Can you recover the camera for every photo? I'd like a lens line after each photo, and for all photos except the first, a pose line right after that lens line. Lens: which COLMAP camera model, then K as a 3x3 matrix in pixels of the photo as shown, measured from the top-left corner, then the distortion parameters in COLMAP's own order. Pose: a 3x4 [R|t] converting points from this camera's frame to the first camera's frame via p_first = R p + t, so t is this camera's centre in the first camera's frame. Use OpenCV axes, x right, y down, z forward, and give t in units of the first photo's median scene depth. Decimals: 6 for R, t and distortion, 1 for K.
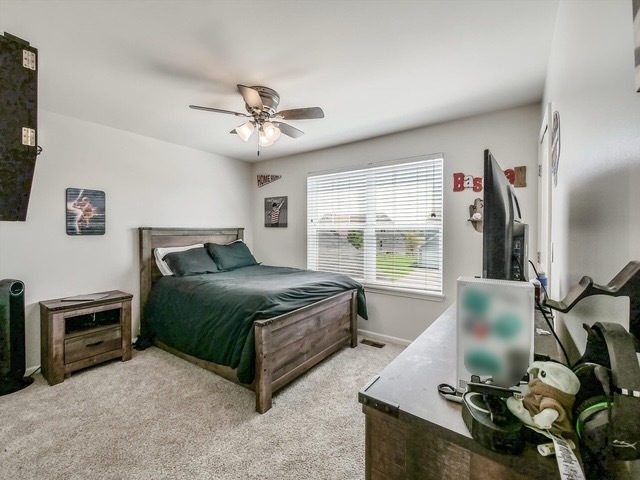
lens RADIAL K [[273.1, 0, 320.6], [0, 273.1, 236.4], [0, 0, 1]] dist [0.000011, -0.000005]
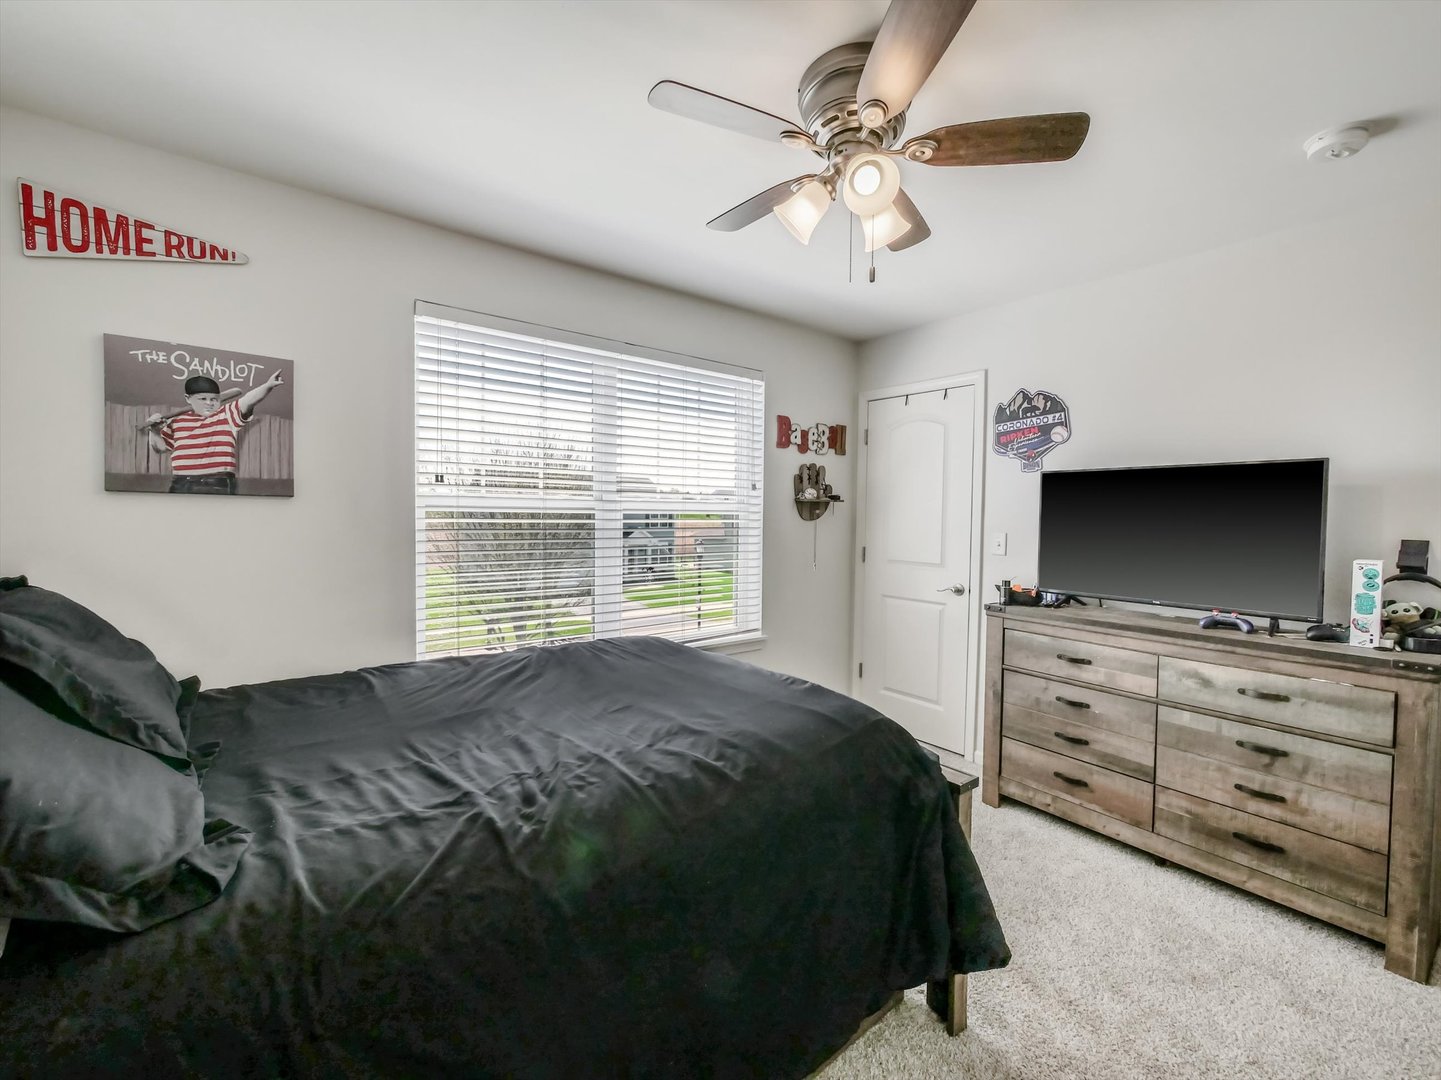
lens RADIAL K [[614.8, 0, 722.8], [0, 614.8, 531.4], [0, 0, 1]] dist [0.000011, -0.000005]
pose [[0.285294, -0.026463, 0.958075, -0.544700], [0.005050, 0.999646, 0.026108, -0.017972], [-0.958427, -0.002610, 0.285326, 0.538332]]
